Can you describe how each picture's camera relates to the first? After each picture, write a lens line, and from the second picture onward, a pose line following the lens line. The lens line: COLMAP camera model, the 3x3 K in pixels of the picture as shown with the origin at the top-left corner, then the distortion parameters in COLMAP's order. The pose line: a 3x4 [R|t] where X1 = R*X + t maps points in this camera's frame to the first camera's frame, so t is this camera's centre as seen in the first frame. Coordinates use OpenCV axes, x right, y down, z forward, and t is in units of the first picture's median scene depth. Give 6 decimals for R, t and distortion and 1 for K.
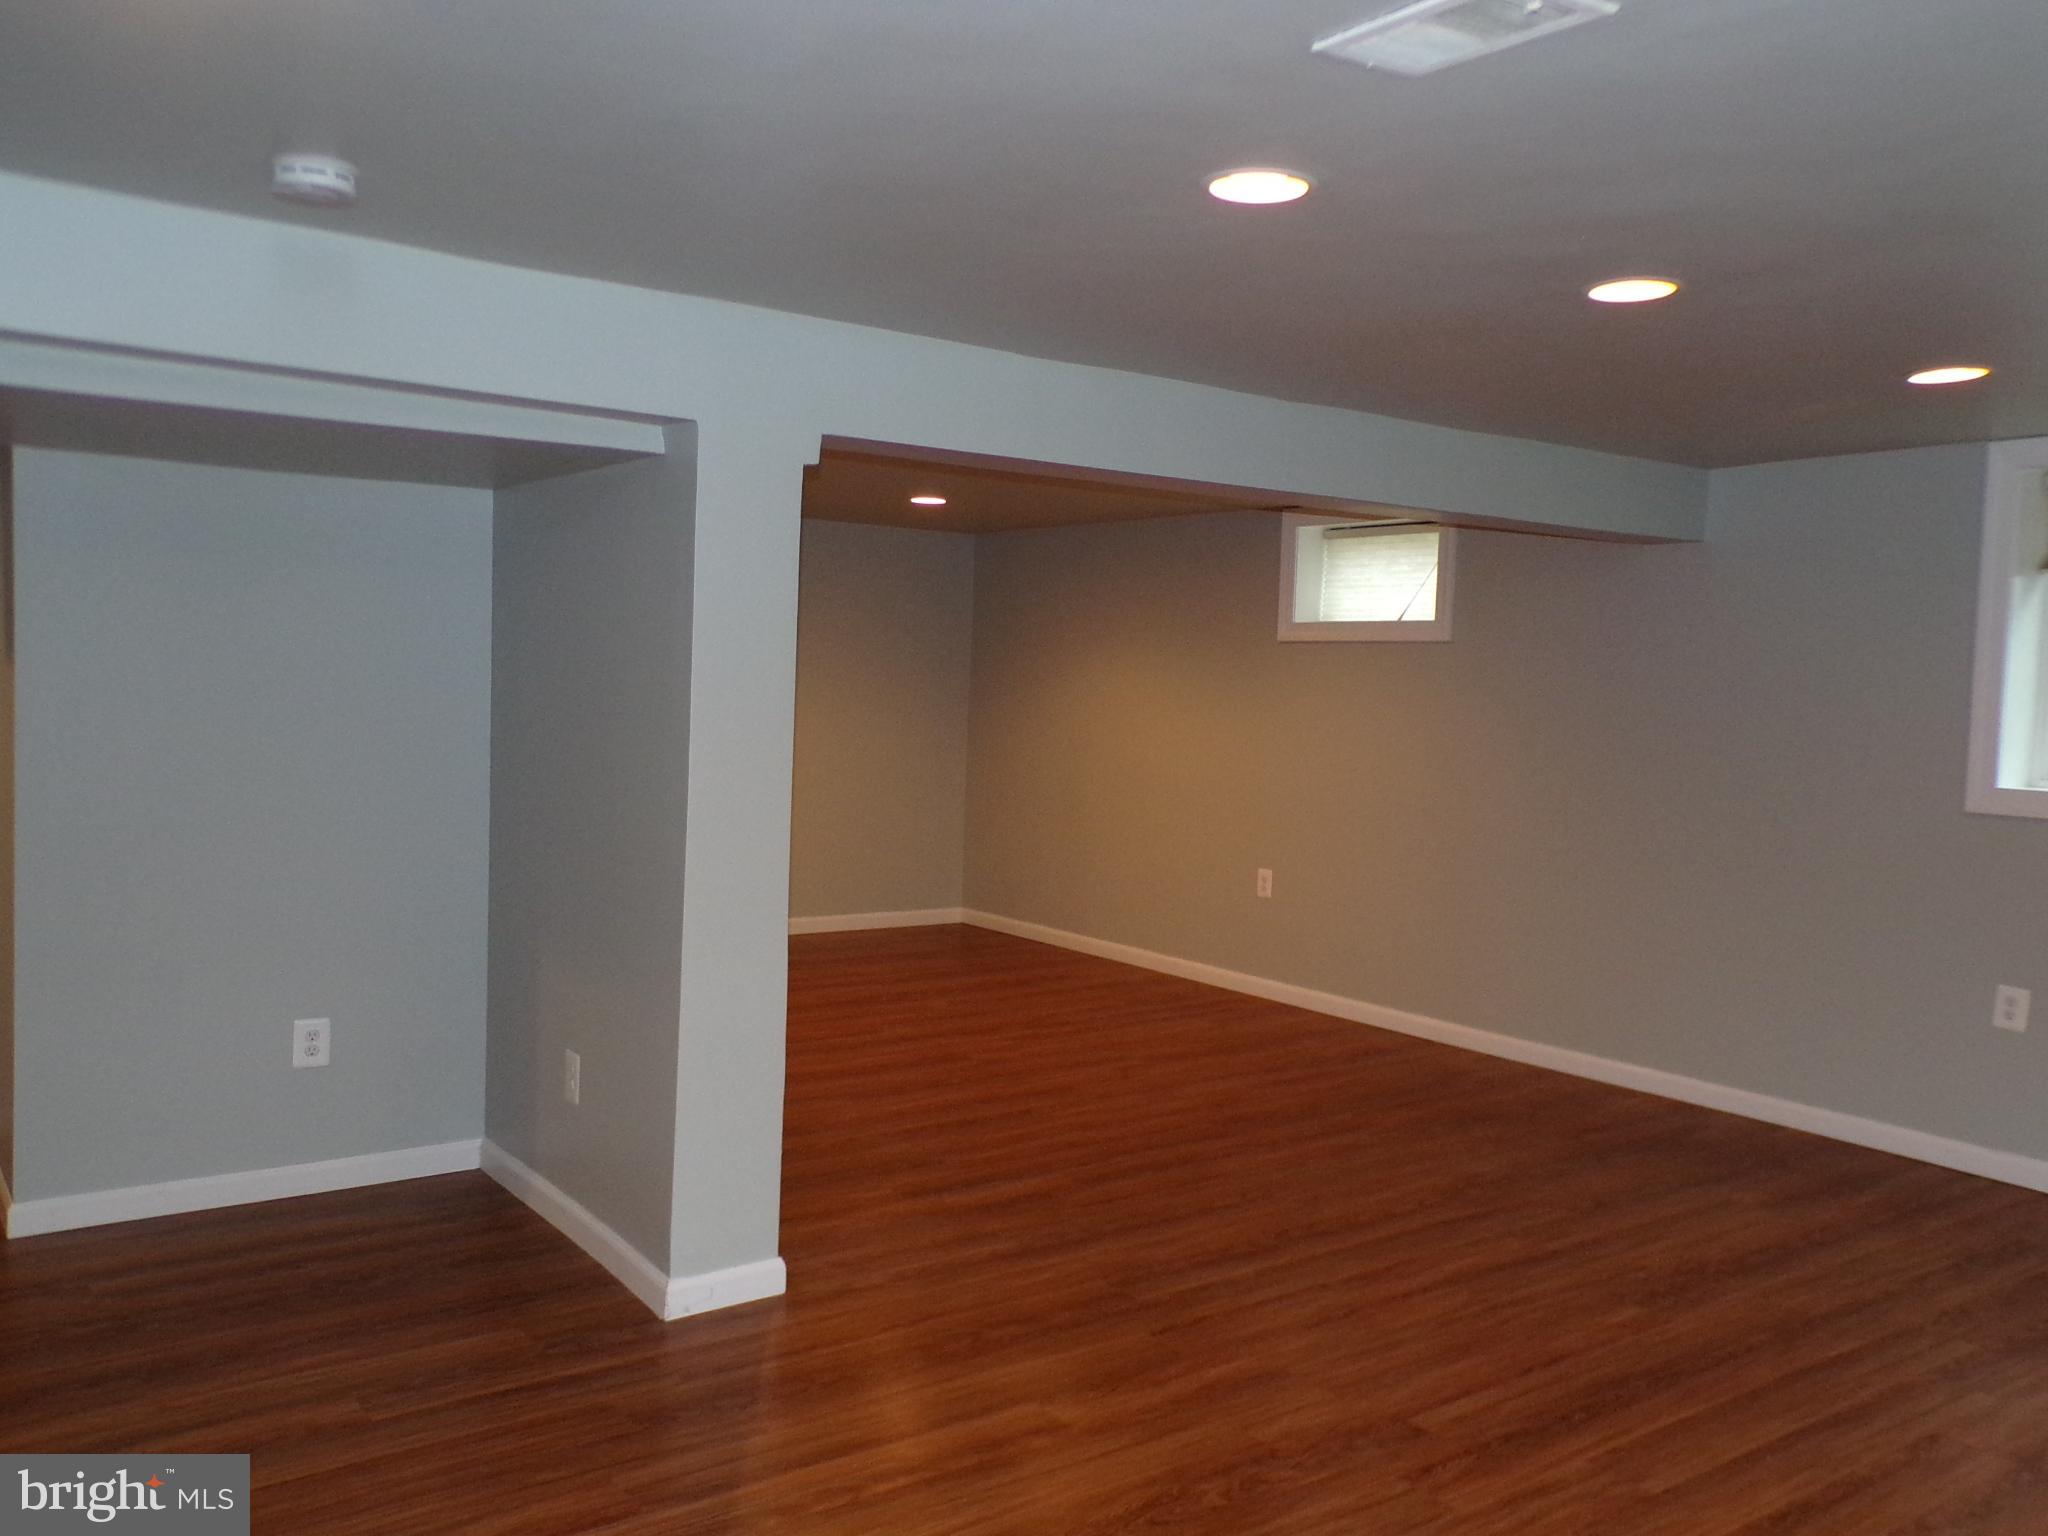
lens RADIAL K [[1675.9, 0, 1022.9], [0, 1675.9, 755.9], [0, 0, 1]] dist [0.023976, 0.007762]
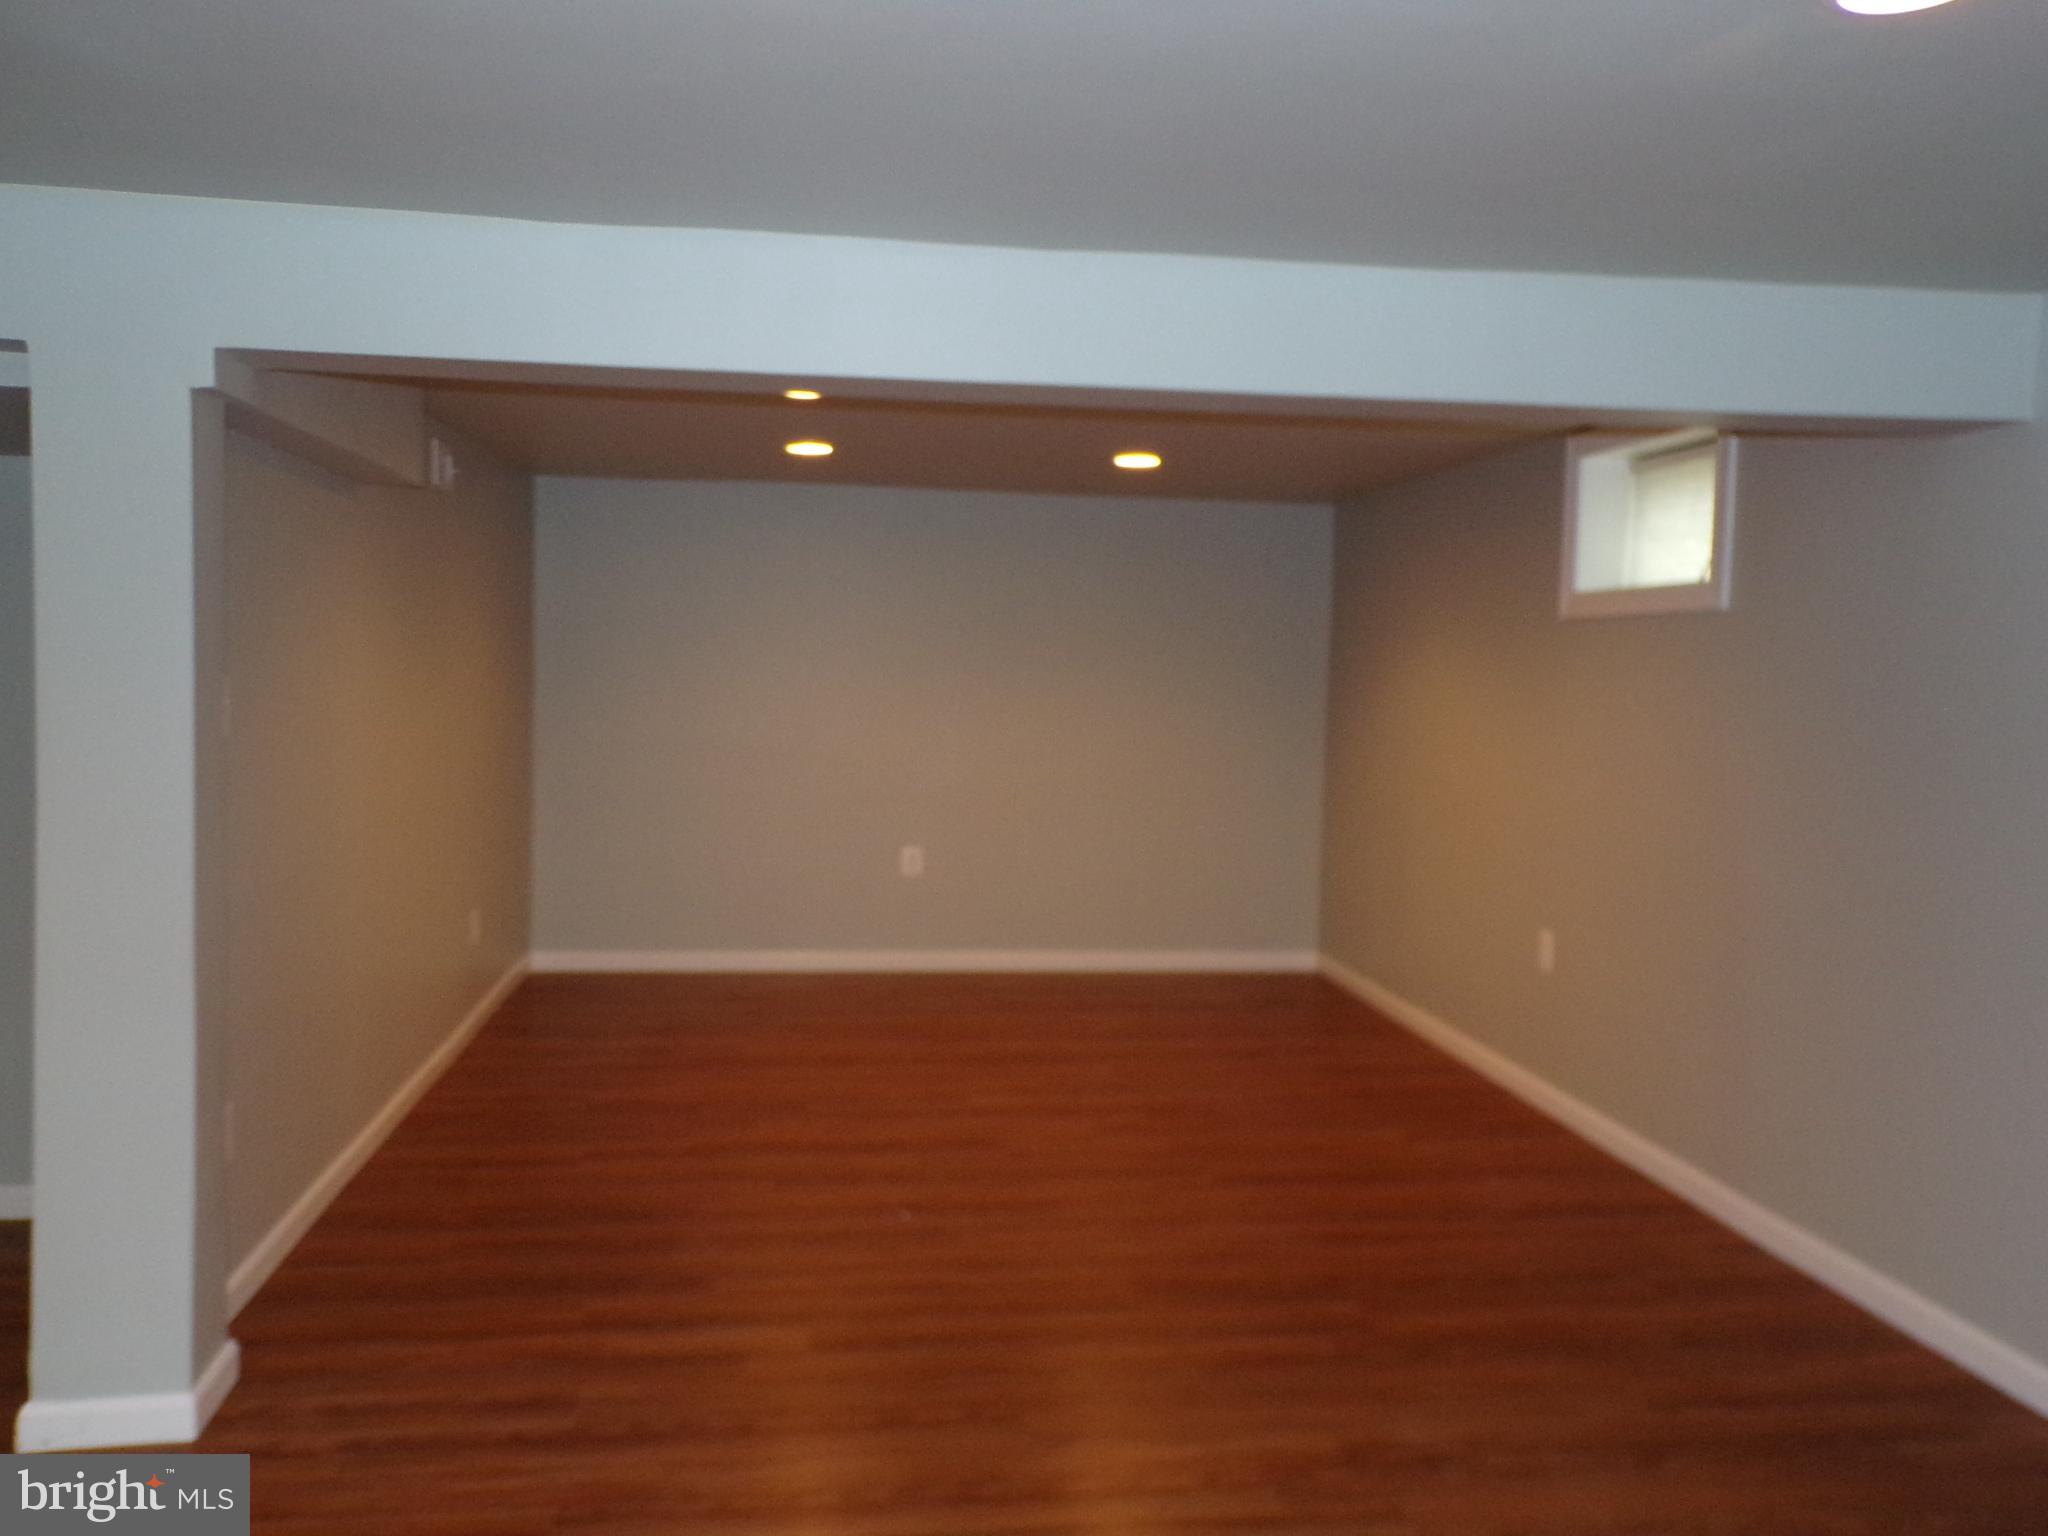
lens RADIAL K [[1675.9, 0, 1018.8], [0, 1675.9, 782.8], [0, 0, 1]] dist [0.023976, 0.007762]
pose [[0.877341, 0.022131, -0.479357, 0.585421], [-0.017416, 0.999746, 0.014281, -0.008244], [0.479551, -0.004181, 0.877504, 0.497283]]
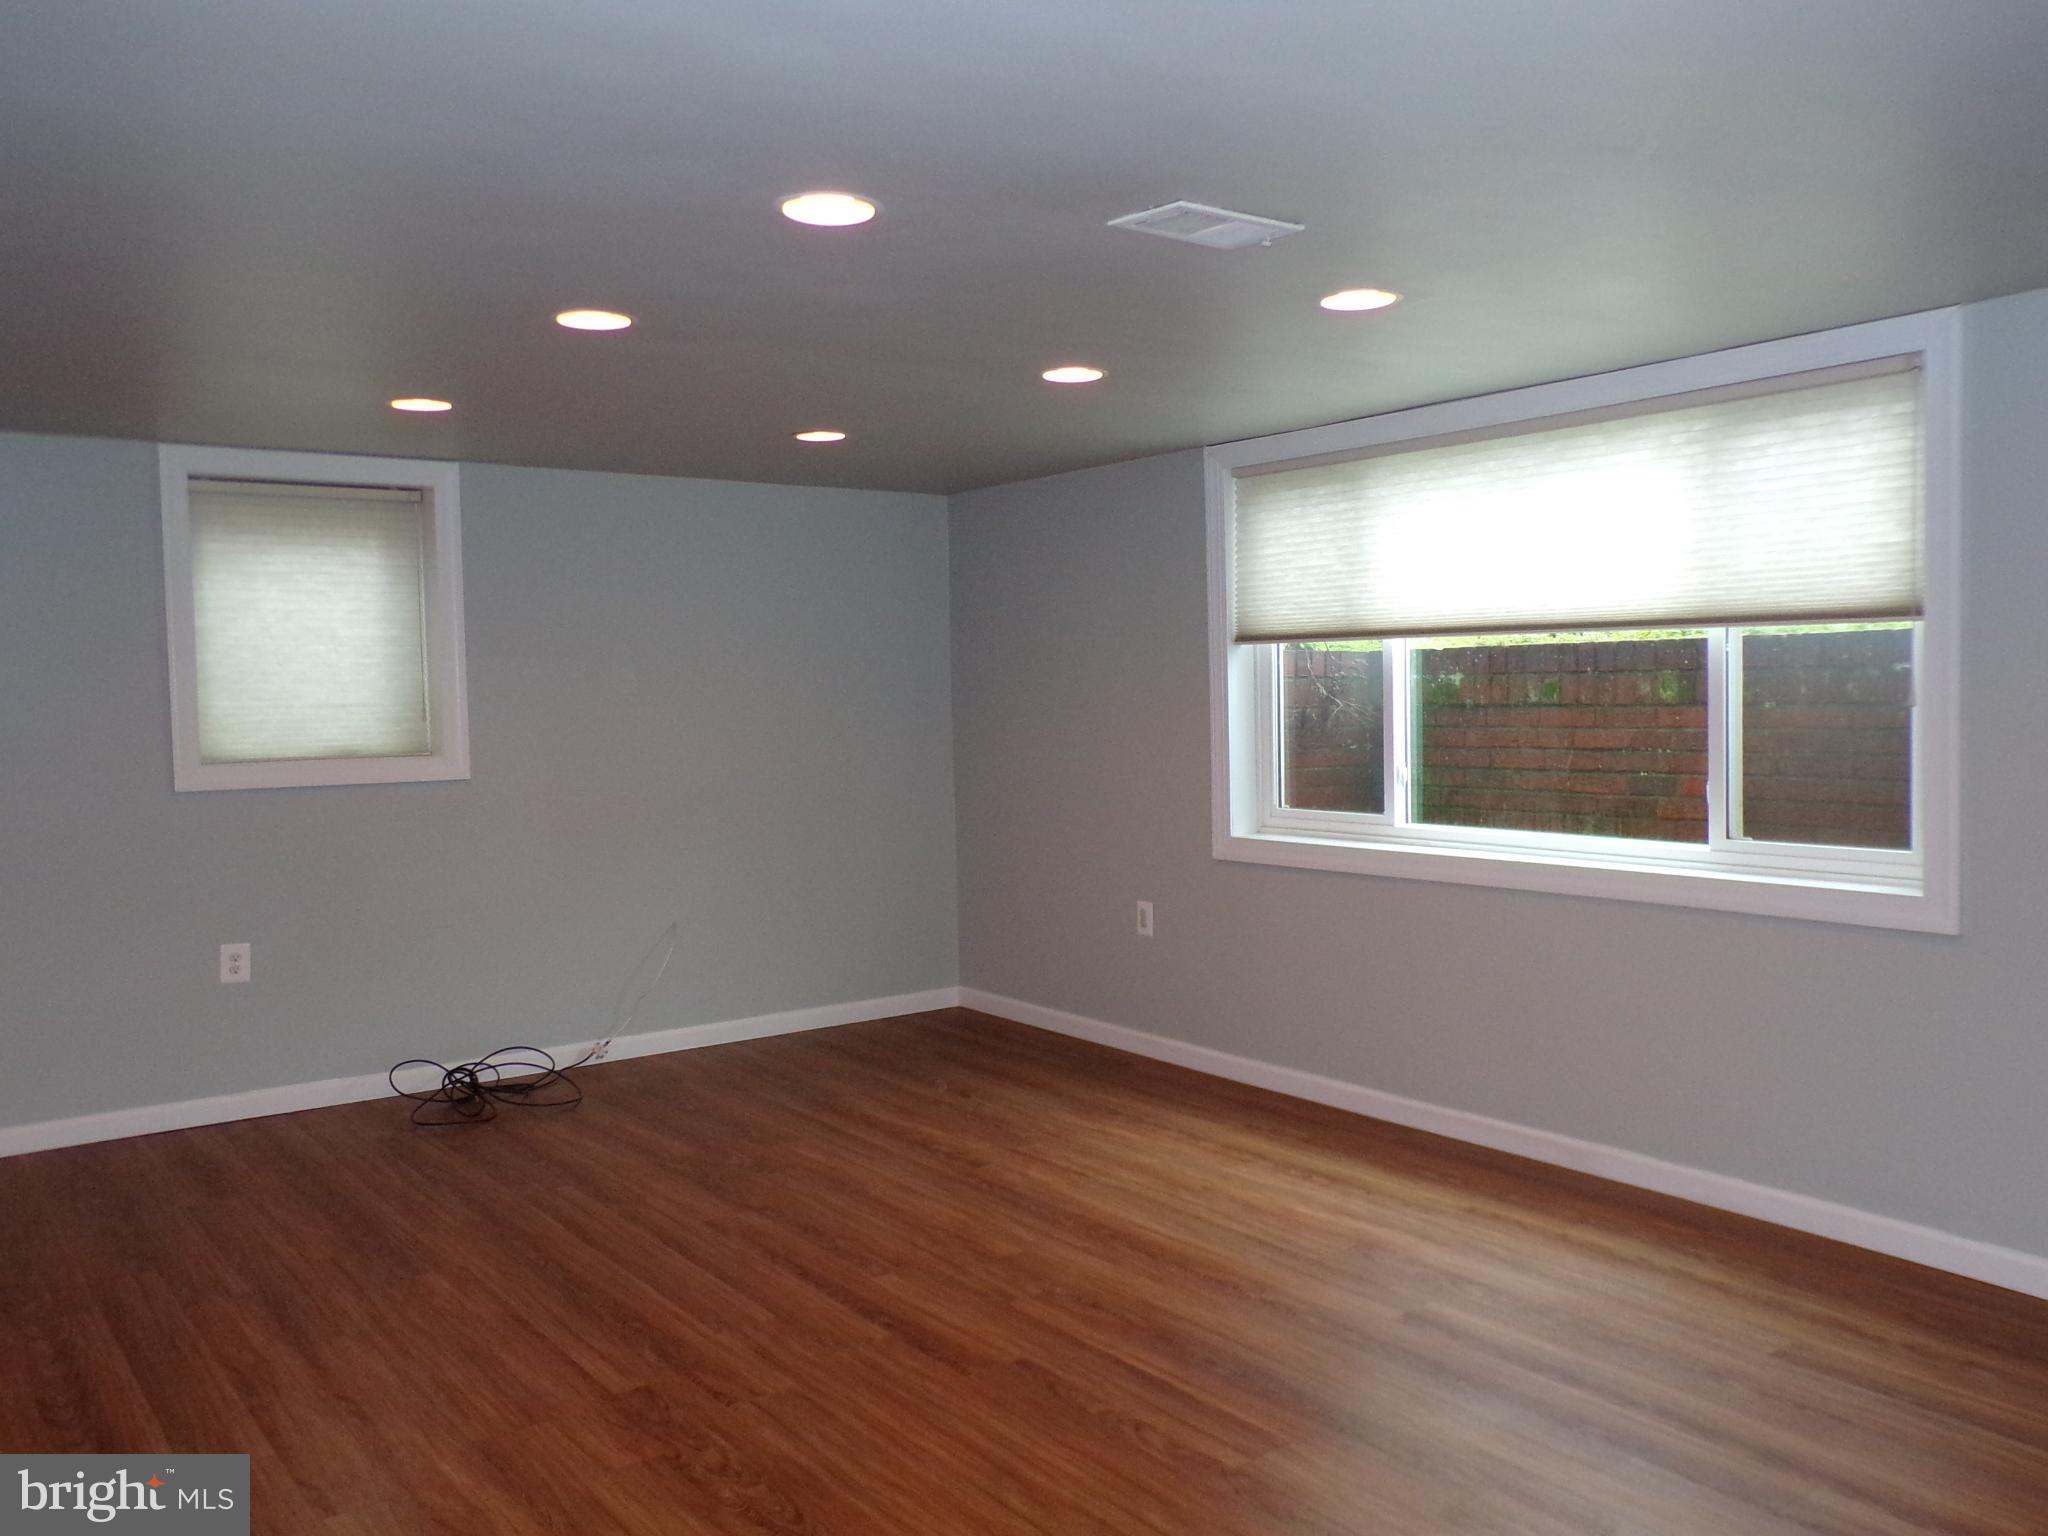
lens RADIAL K [[1675.9, 0, 1015.4], [0, 1675.9, 768.0], [0, 0, 1]] dist [0.023976, 0.007762]
pose [[-0.000315, -0.085867, 0.996307, -0.676758], [0.069617, 0.993887, 0.085680, -0.048585], [-0.997574, 0.069387, 0.005664, 0.646462]]
